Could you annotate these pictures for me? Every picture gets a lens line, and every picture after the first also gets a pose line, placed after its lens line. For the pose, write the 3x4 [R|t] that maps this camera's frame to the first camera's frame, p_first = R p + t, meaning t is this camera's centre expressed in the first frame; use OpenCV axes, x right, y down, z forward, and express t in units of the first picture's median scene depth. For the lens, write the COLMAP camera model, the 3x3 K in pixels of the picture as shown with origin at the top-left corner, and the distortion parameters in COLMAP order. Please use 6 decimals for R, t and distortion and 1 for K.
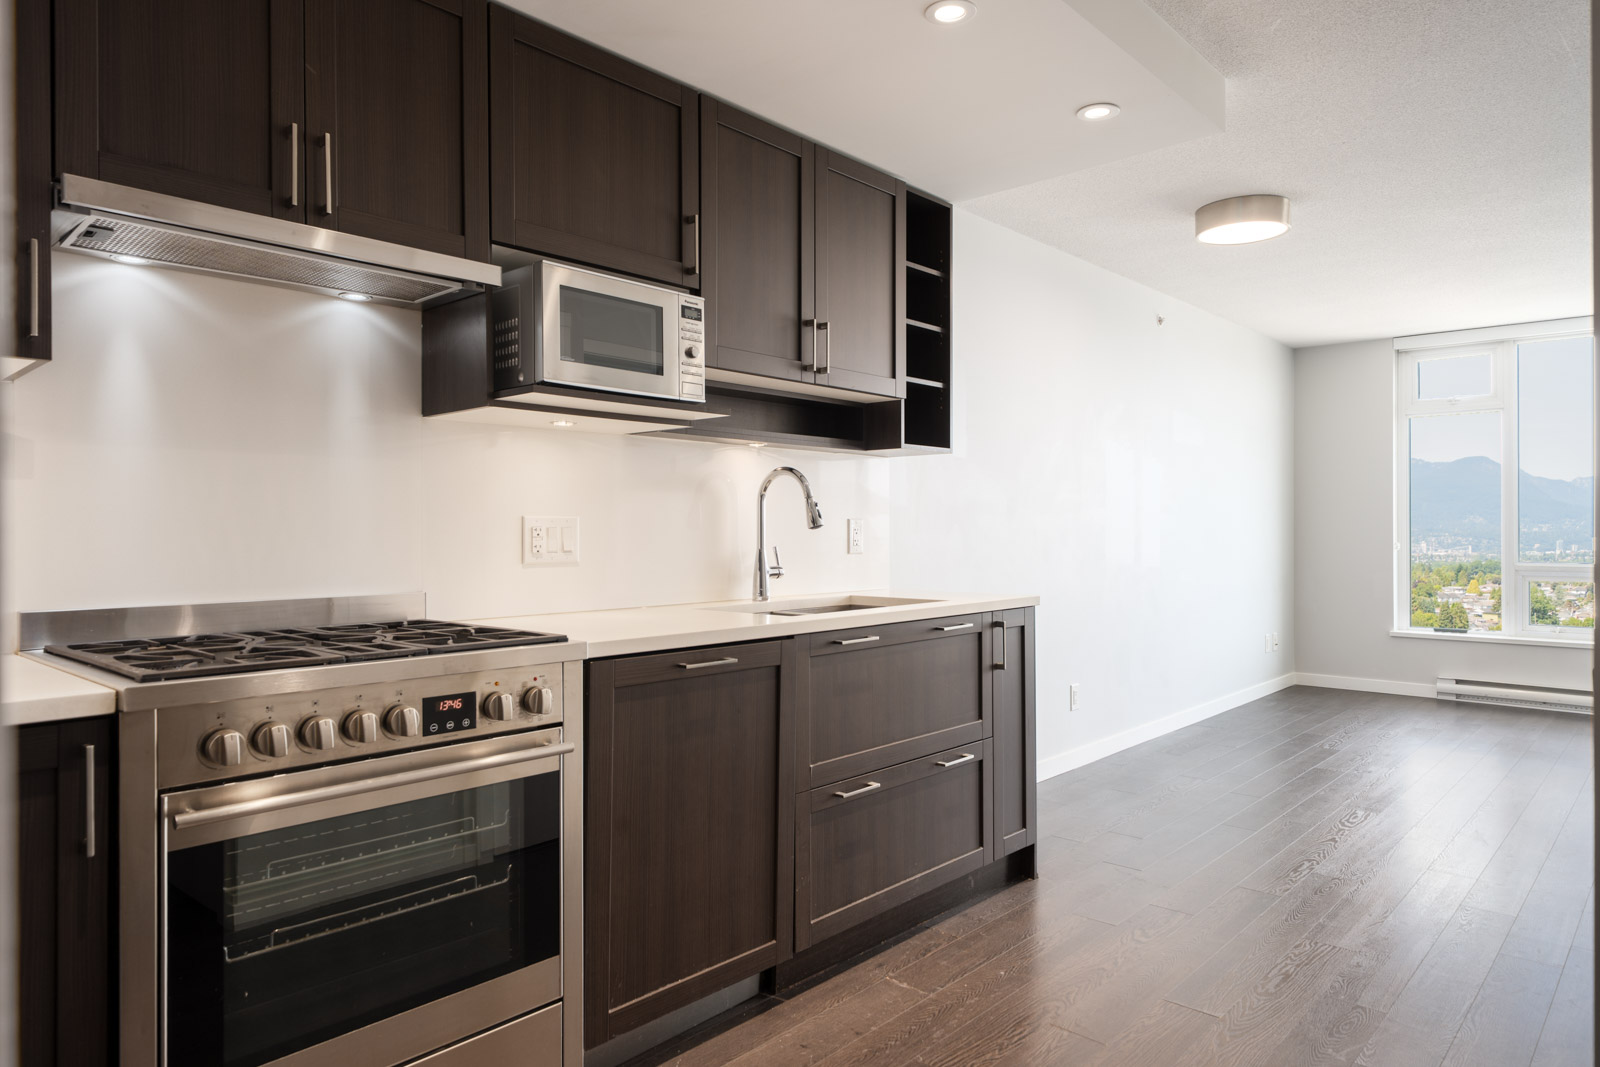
lens RADIAL K [[1017.8, 0, 807.2], [0, 1017.8, 525.1], [0, 0, 1]] dist [0.002980, 0.002409]
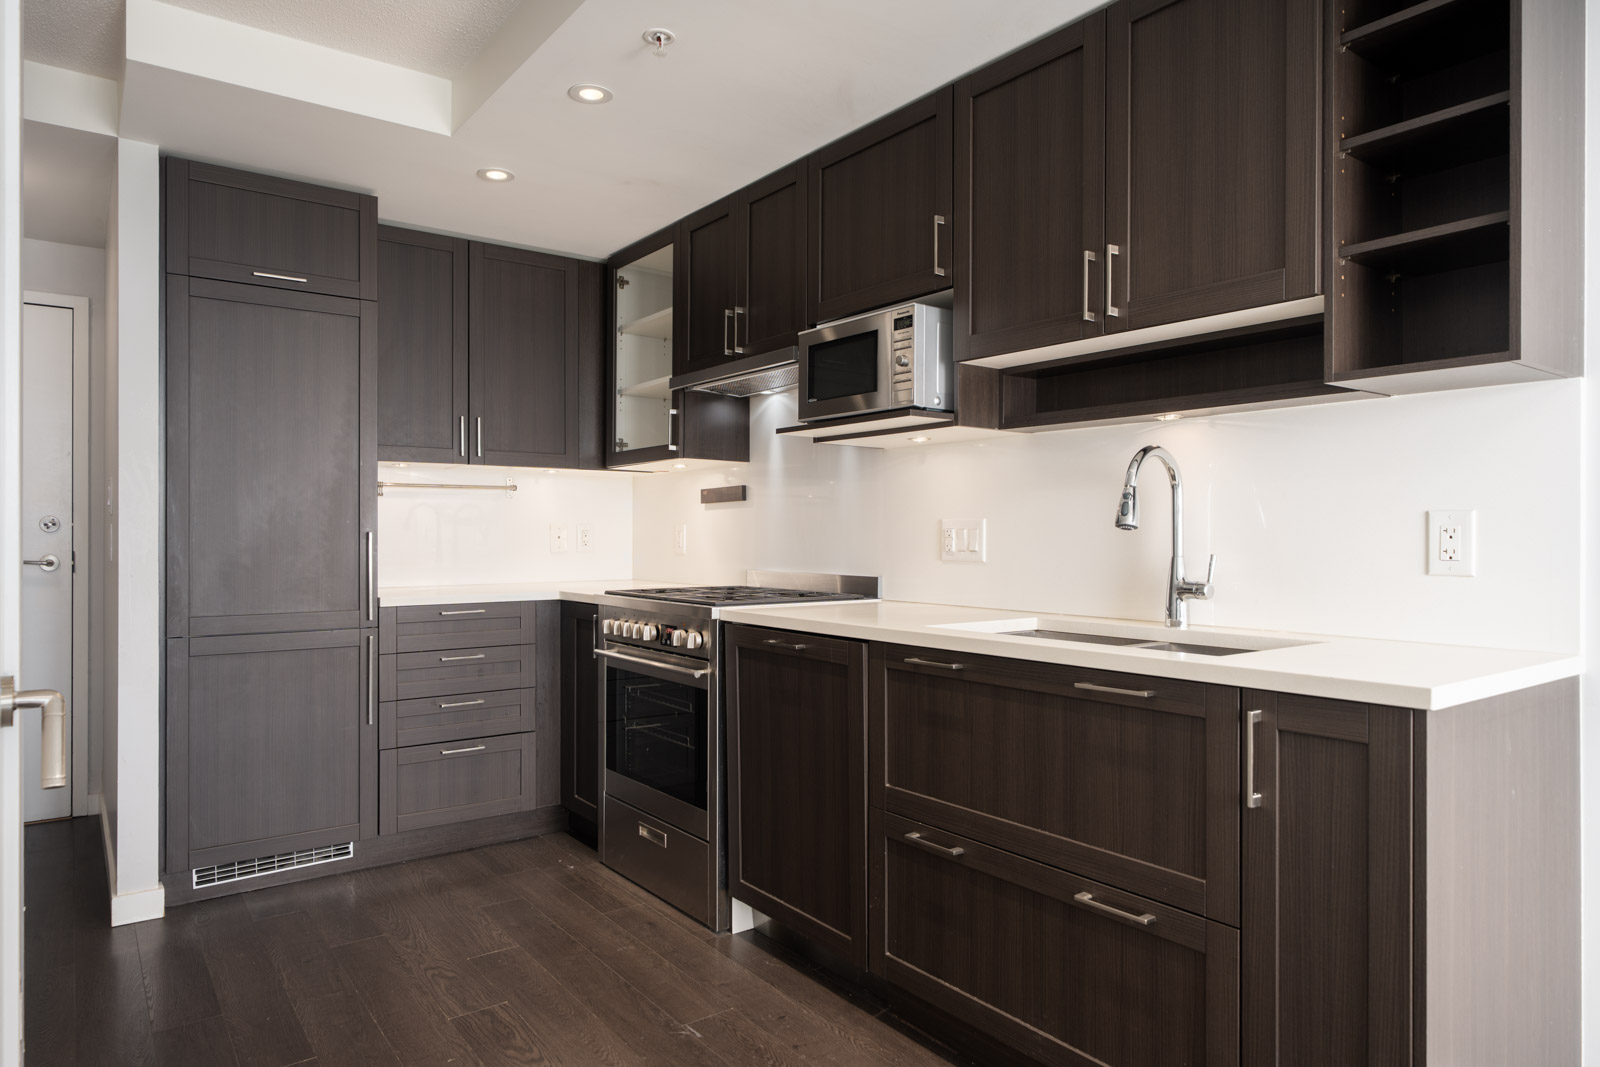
lens RADIAL K [[1017.8, 0, 844.0], [0, 1017.8, 532.7], [0, 0, 1]] dist [0.002980, 0.002409]
pose [[-0.186046, 0.002383, -0.982538, 0.924816], [0.005512, 0.999984, 0.001382, 0.004470], [0.982526, -0.005159, -0.186056, 1.139570]]
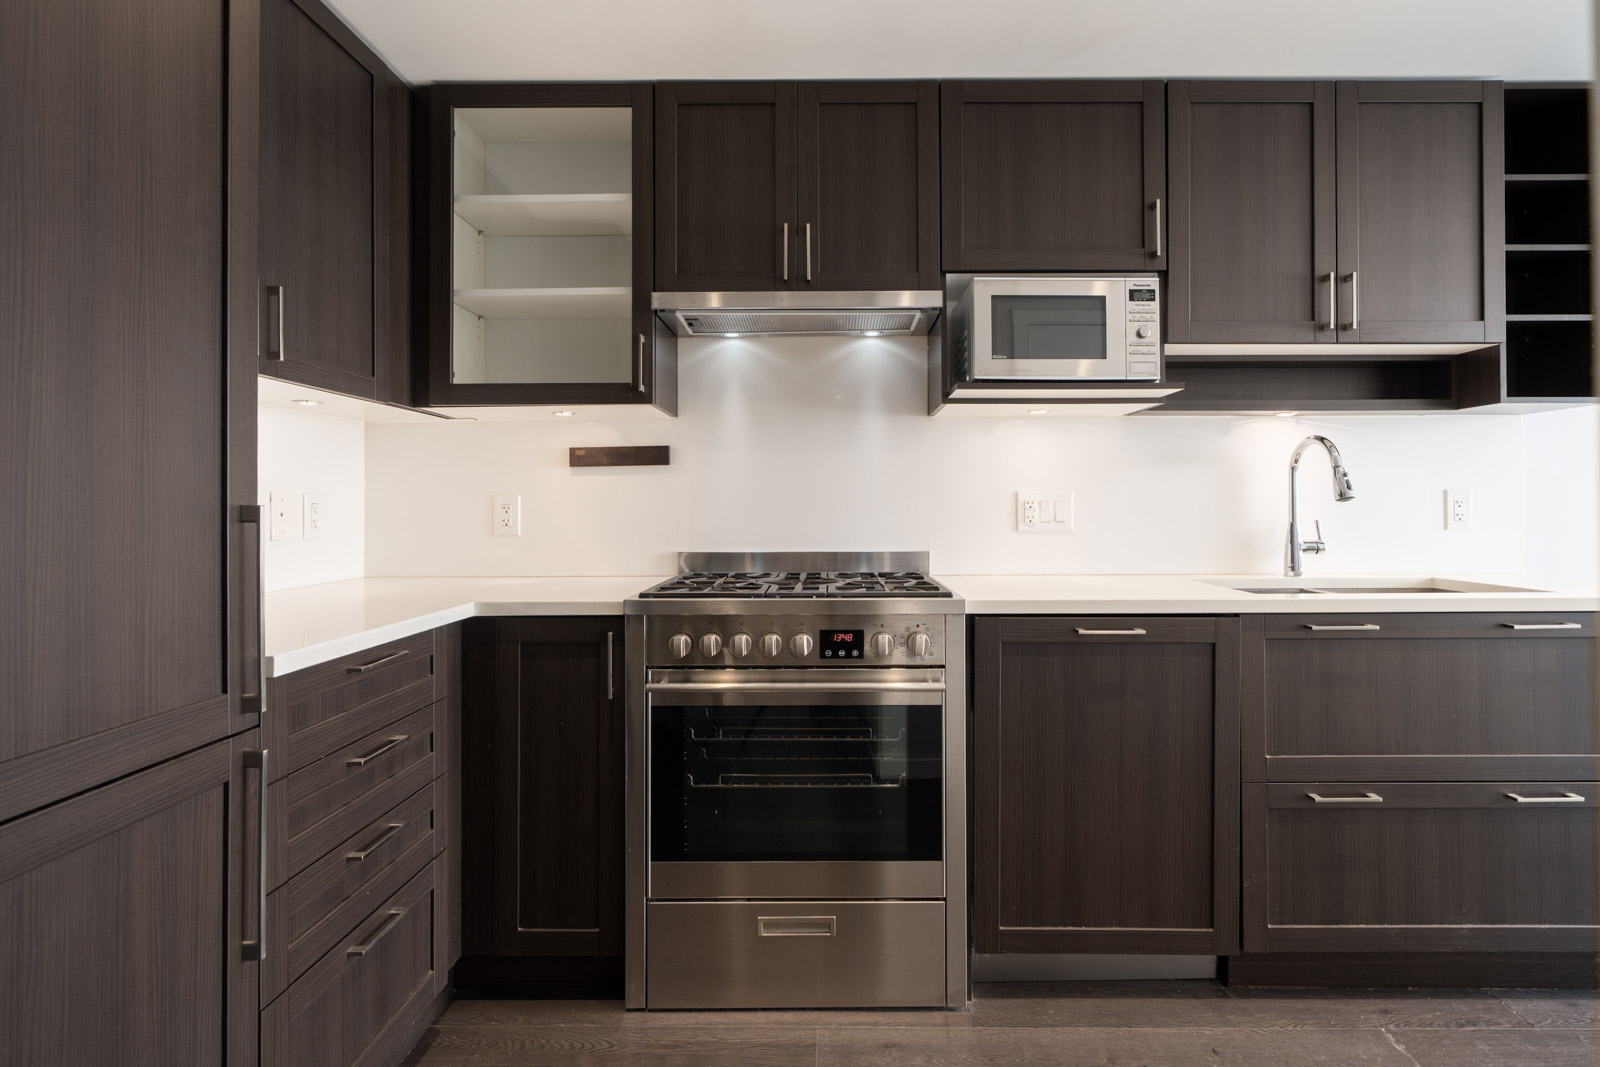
lens RADIAL K [[743.6, 0, 839.0], [0, 743.6, 504.3], [0, 0, 1]] dist [0.004028, -0.001737]
pose [[0.666617, -0.001315, -0.745400, 0.247633], [0.004555, 0.999987, 0.002309, 0.003308], [0.745387, -0.004934, 0.666614, 0.257593]]
